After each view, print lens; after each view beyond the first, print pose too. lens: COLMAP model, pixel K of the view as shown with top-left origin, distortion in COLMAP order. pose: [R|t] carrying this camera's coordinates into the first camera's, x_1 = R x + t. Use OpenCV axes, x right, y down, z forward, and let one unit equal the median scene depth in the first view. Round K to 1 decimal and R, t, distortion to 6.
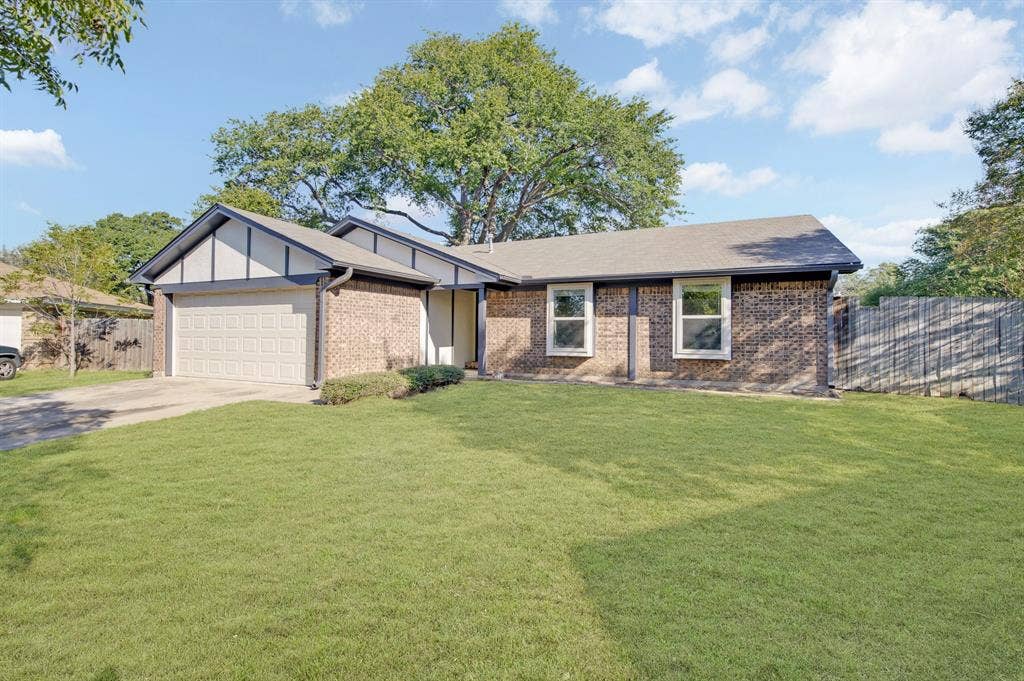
lens RADIAL K [[404.4, 0, 511.8], [0, 404.4, 346.9], [0, 0, 1]] dist [-0.002428, -0.000335]
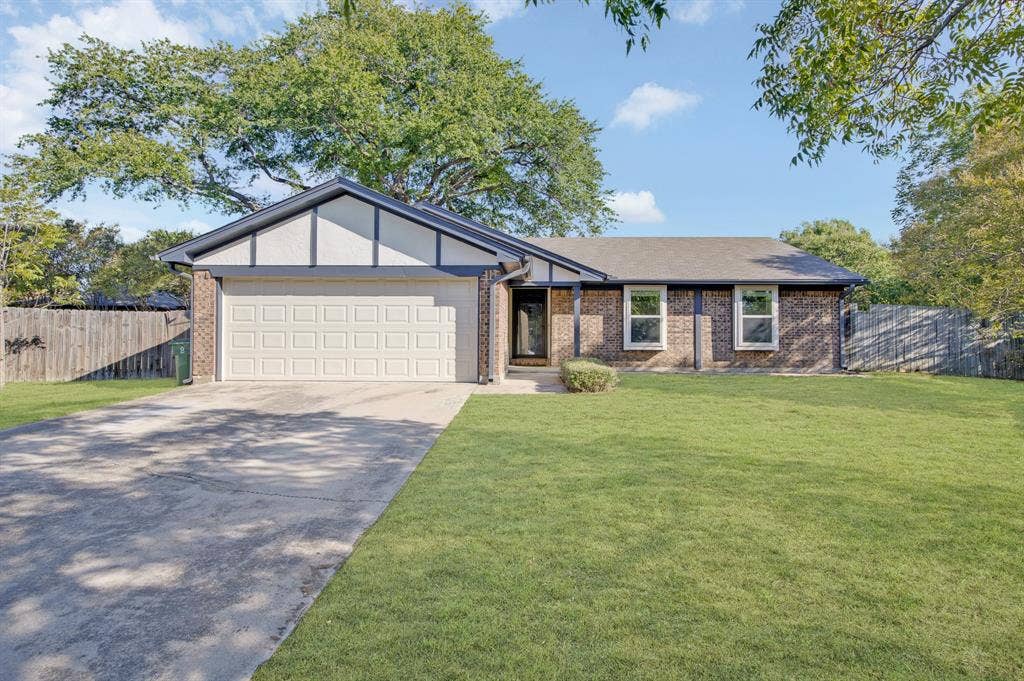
lens RADIAL K [[439.3, 0, 512.0], [0, 439.3, 340.5], [0, 0, 1]] dist [0.002098, 0.000024]
pose [[0.936403, -0.003992, 0.350903, -0.705121], [0.010475, 0.999808, -0.016579, 0.014739], [-0.350769, 0.019200, 0.936265, -0.008741]]
